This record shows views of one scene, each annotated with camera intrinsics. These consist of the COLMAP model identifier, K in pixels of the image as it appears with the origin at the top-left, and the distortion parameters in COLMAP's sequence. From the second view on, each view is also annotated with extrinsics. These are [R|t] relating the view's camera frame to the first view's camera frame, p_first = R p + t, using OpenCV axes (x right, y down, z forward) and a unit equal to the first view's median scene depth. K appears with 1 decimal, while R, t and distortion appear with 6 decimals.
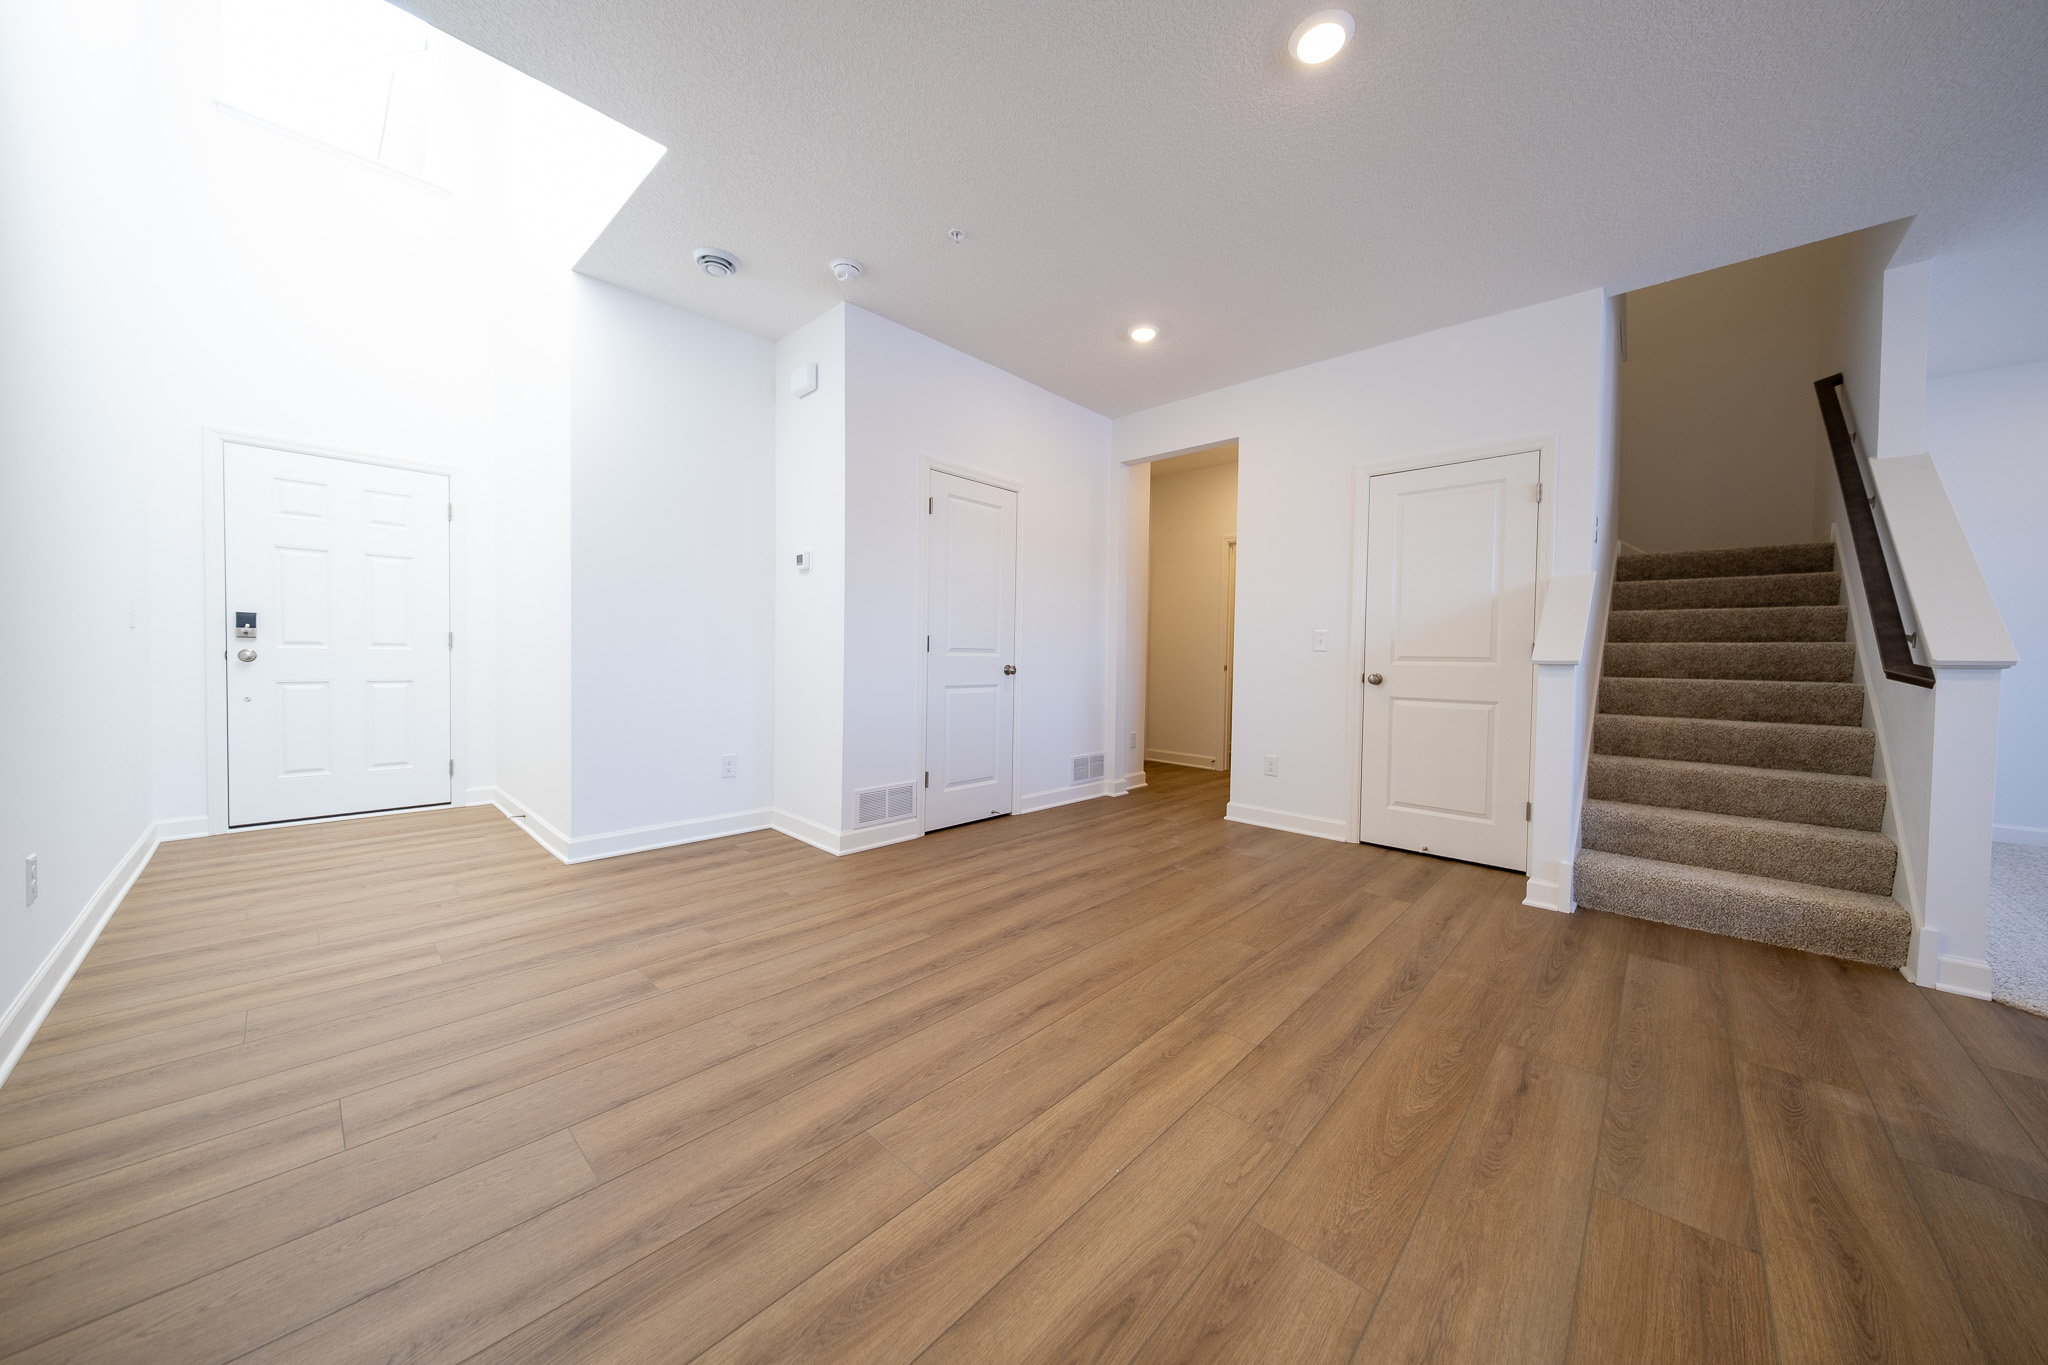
lens RADIAL K [[689.1, 0, 1002.3], [0, 689.1, 670.6], [0, 0, 1]] dist [0.008501, -0.000237]
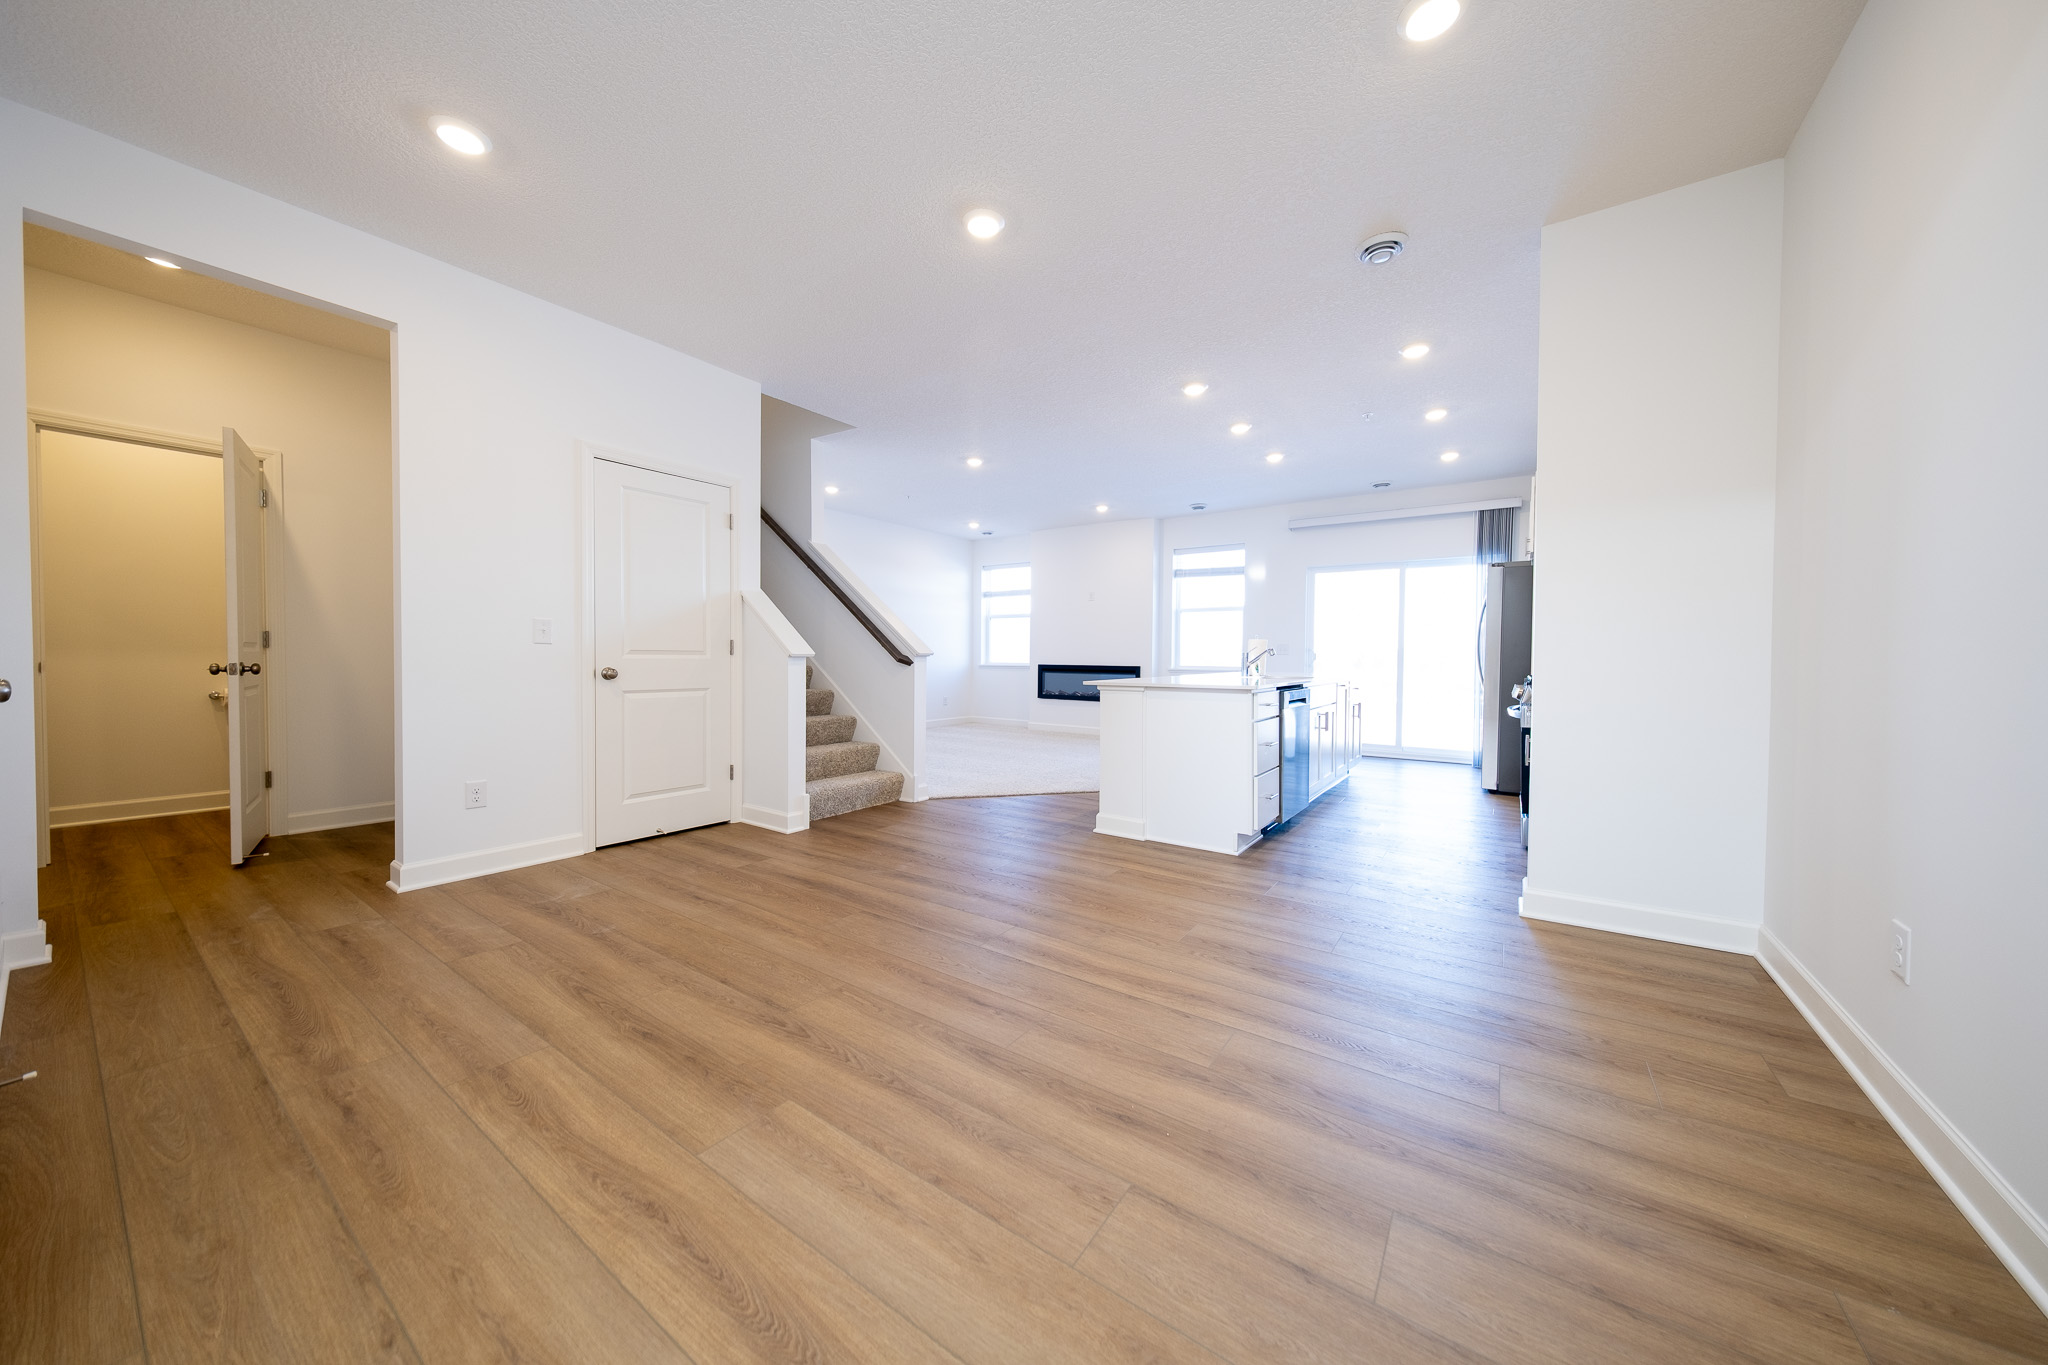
lens RADIAL K [[689.1, 0, 1032.7], [0, 689.1, 676.0], [0, 0, 1]] dist [0.008501, -0.000237]
pose [[-0.168197, -0.045225, 0.984715, -0.654228], [0.011552, 0.998788, 0.047844, -0.030604], [-0.985686, 0.019422, -0.167471, 0.758813]]
